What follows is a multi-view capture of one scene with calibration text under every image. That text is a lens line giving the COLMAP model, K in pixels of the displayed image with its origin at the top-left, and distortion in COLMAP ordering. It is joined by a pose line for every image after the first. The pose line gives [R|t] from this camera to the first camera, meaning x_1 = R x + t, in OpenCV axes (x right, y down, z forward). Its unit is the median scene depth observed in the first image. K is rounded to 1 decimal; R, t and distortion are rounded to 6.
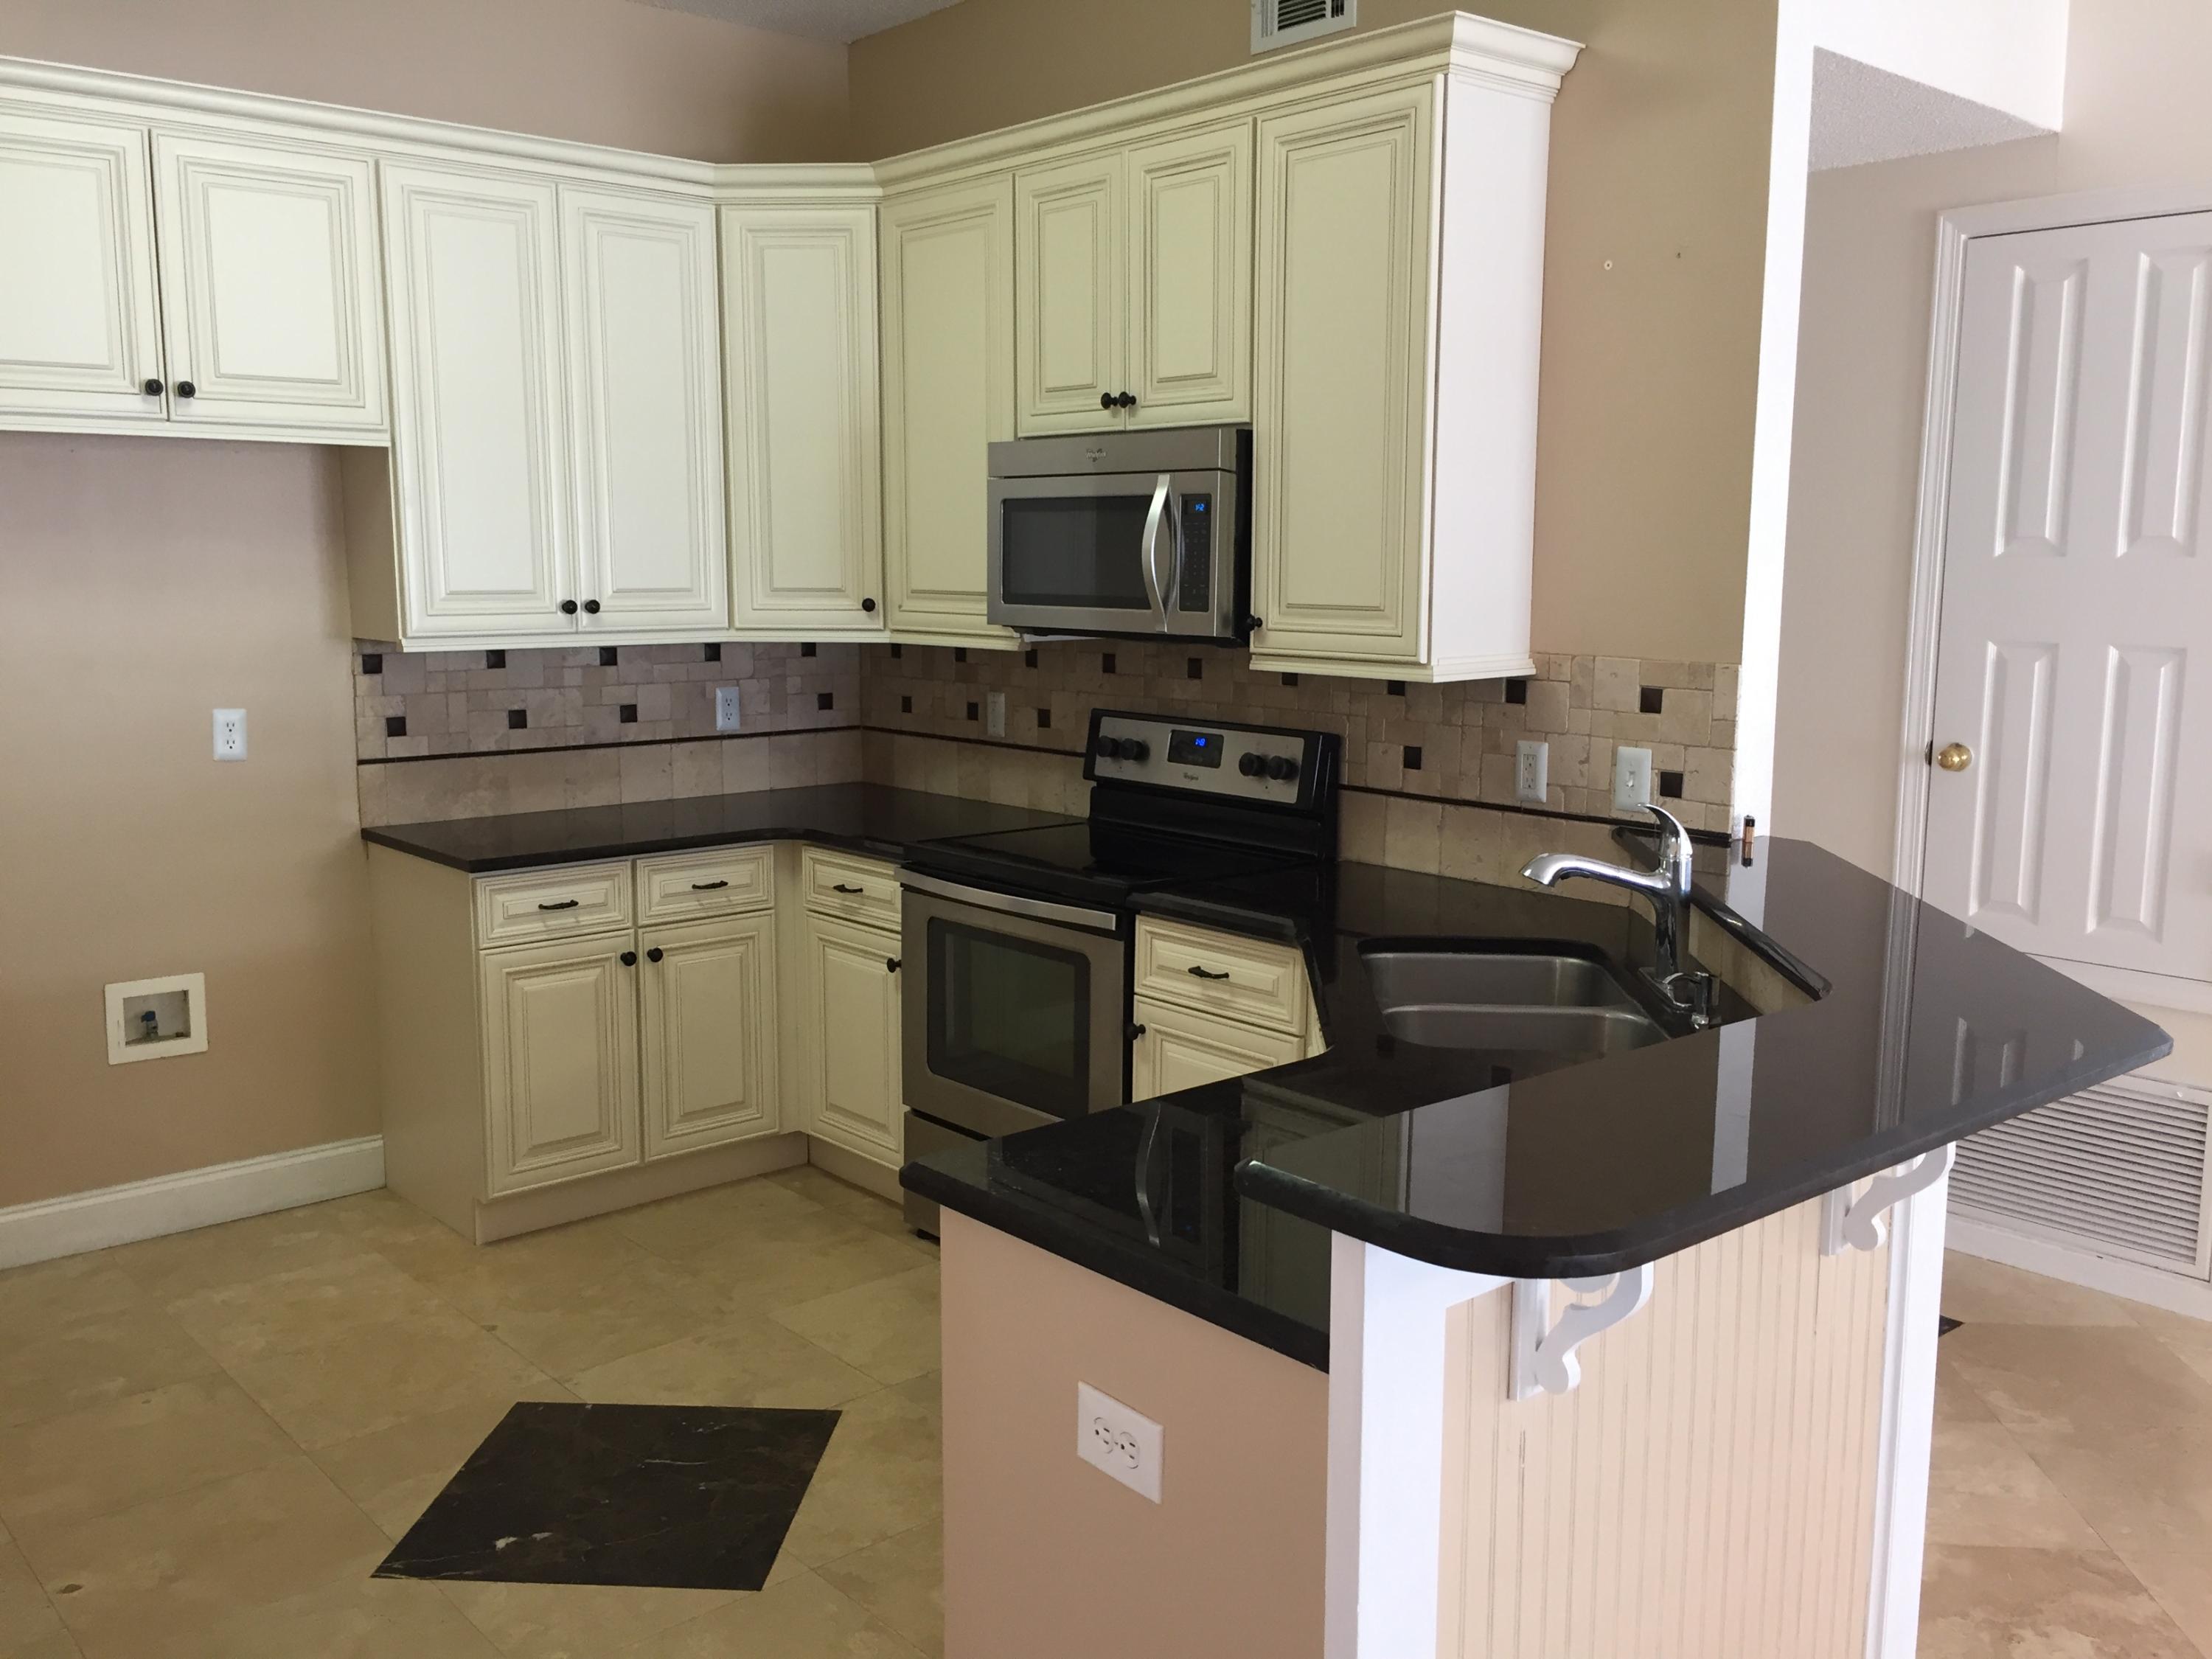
lens RADIAL K [[1891.6, 0, 1106.0], [0, 1891.6, 829.5], [0, 0, 1]] dist [0.083280, -0.112361]
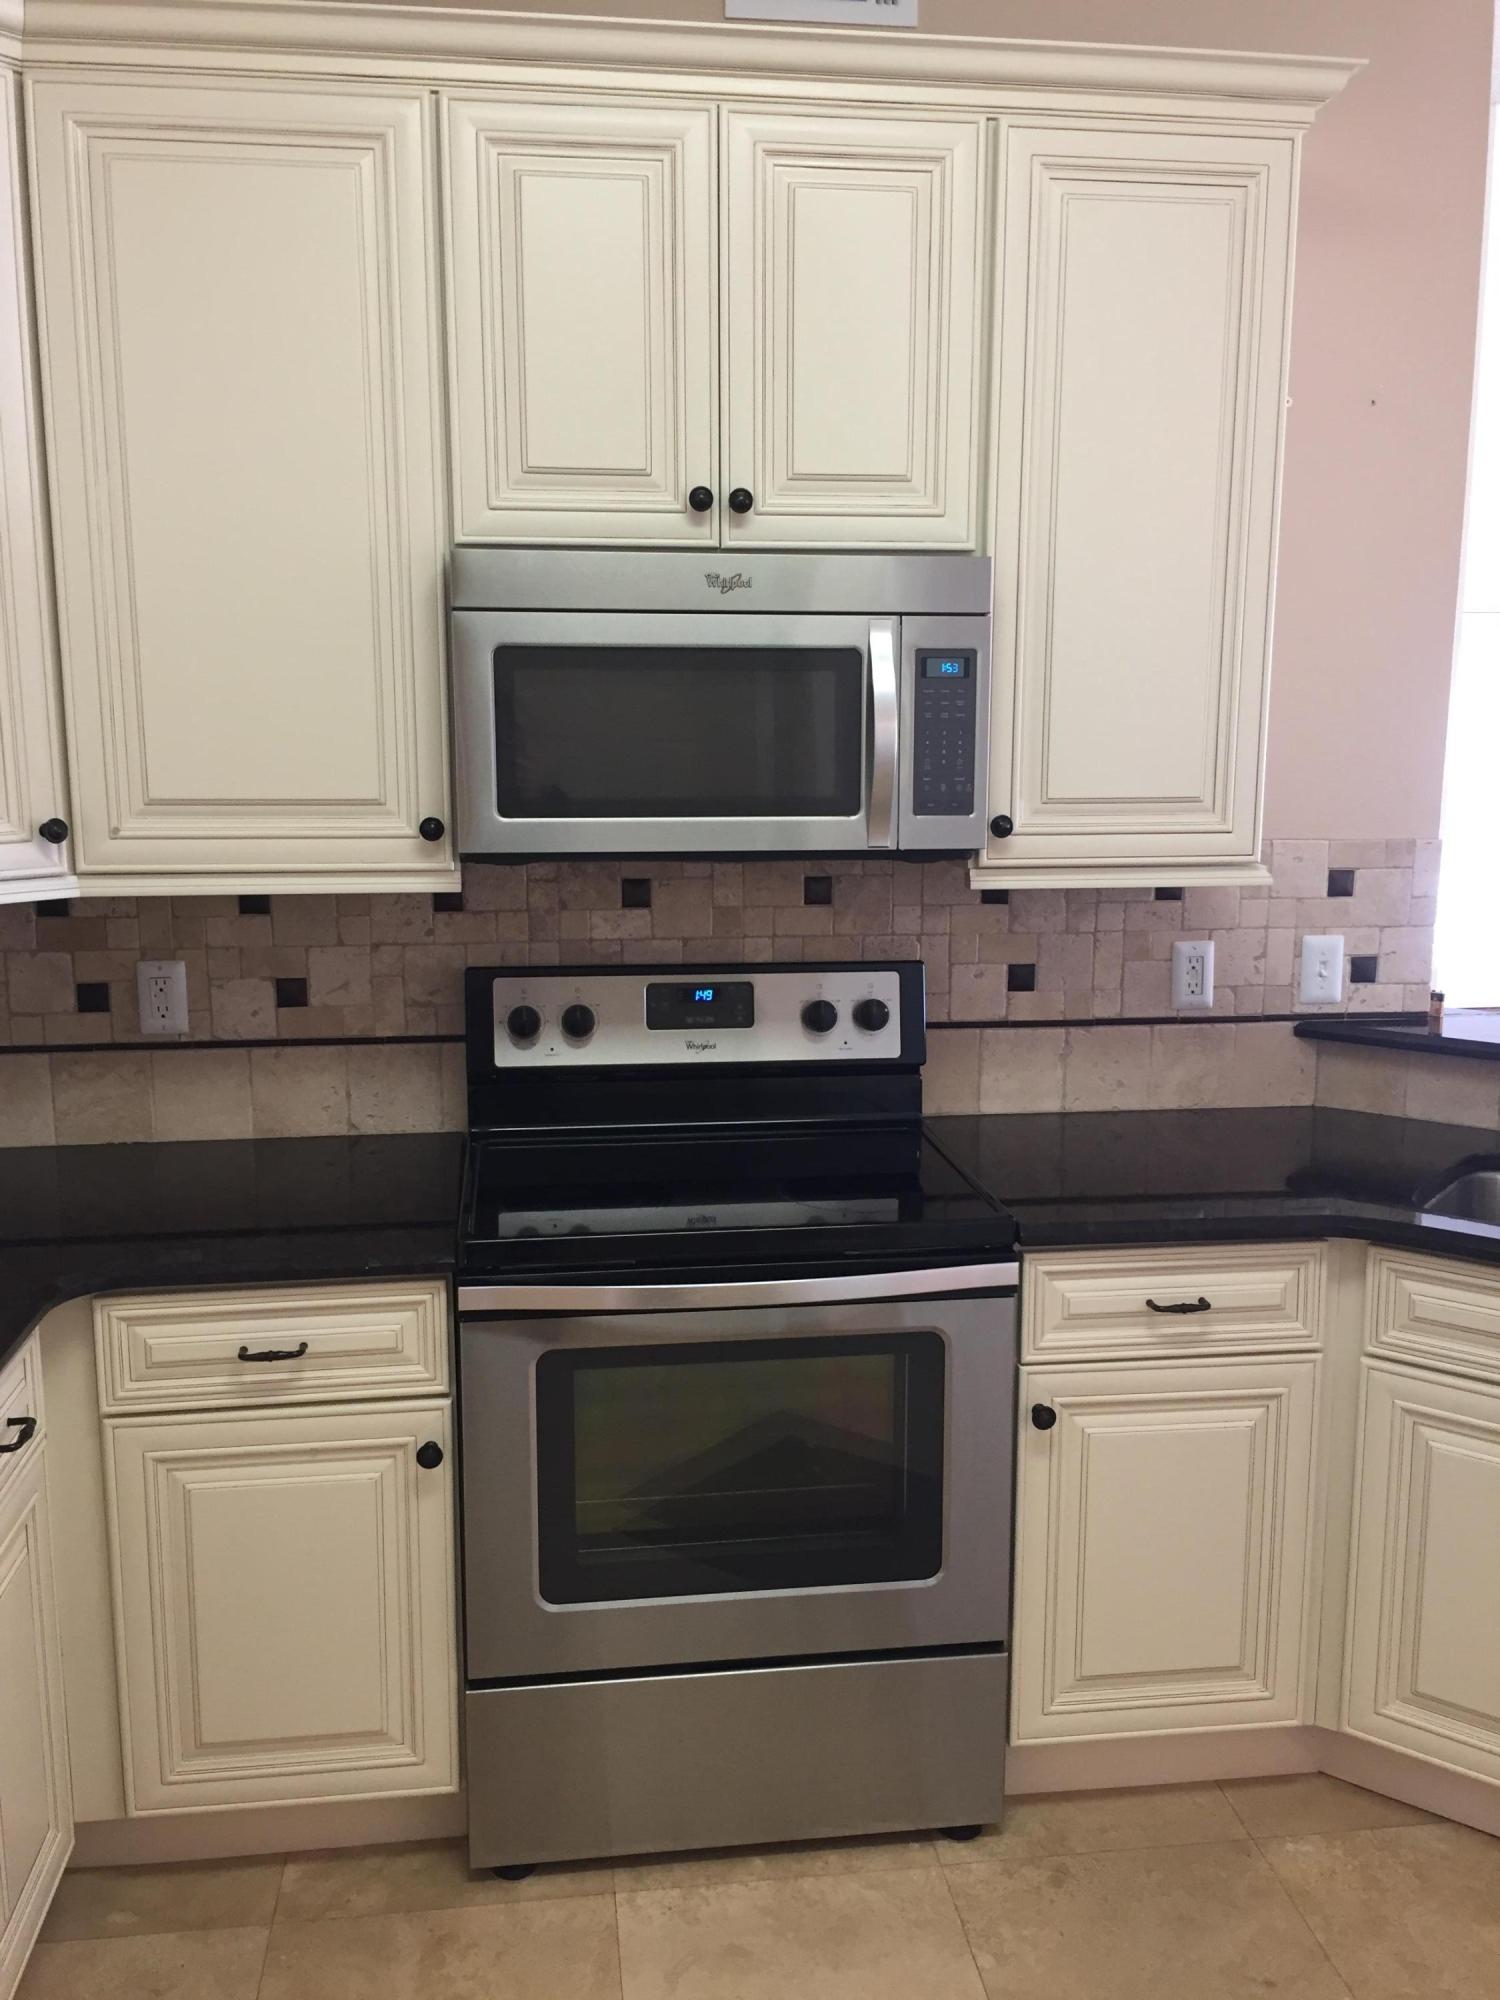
lens RADIAL K [[1714.2, 0, 758.5], [0, 1714.2, 999.2], [0, 0, 1]] dist [0.086405, -0.118796]
pose [[0.554733, -0.145150, 0.819270, -0.462717], [0.122647, 0.988174, 0.092030, -0.100348], [-0.822939, 0.049429, 0.565975, 0.609241]]
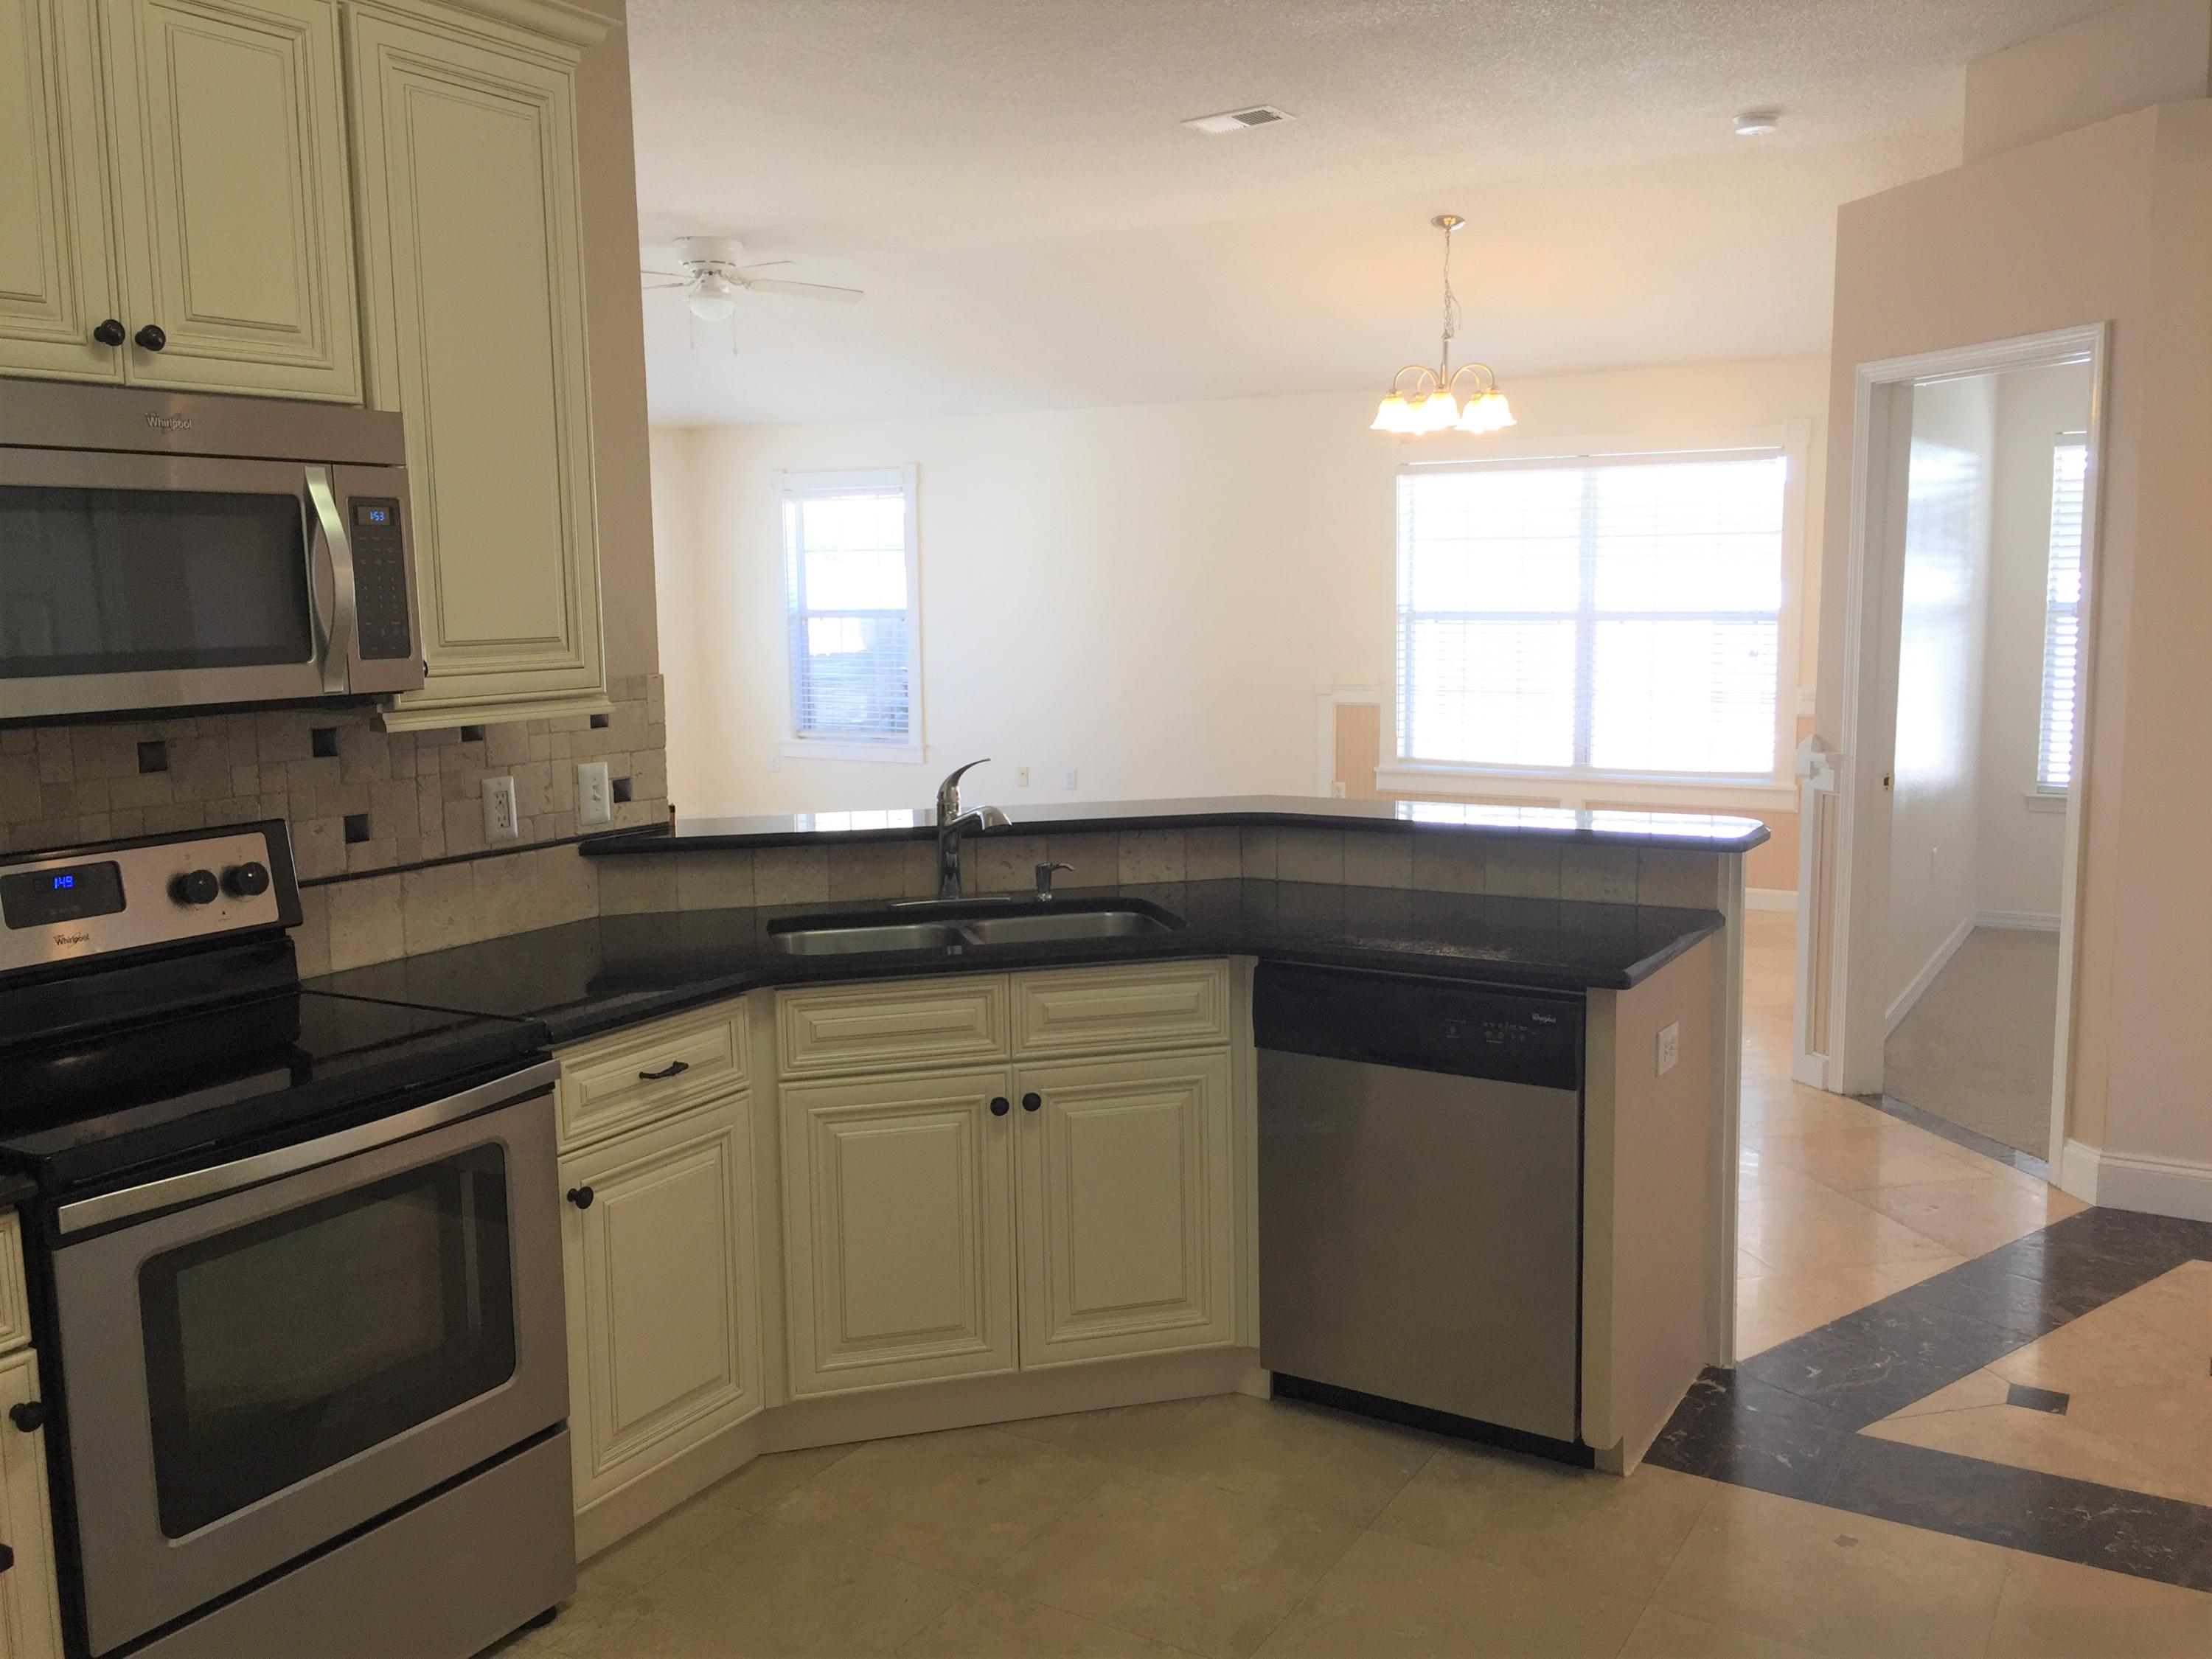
lens RADIAL K [[1895.9, 0, 1106.0], [0, 1895.9, 829.5], [0, 0, 1]] dist [0.086405, -0.118796]
pose [[-0.305636, -0.126937, 0.943649, -0.648818], [0.151236, 0.972020, 0.179737, -0.124075], [-0.940061, 0.197647, -0.277887, 0.837738]]
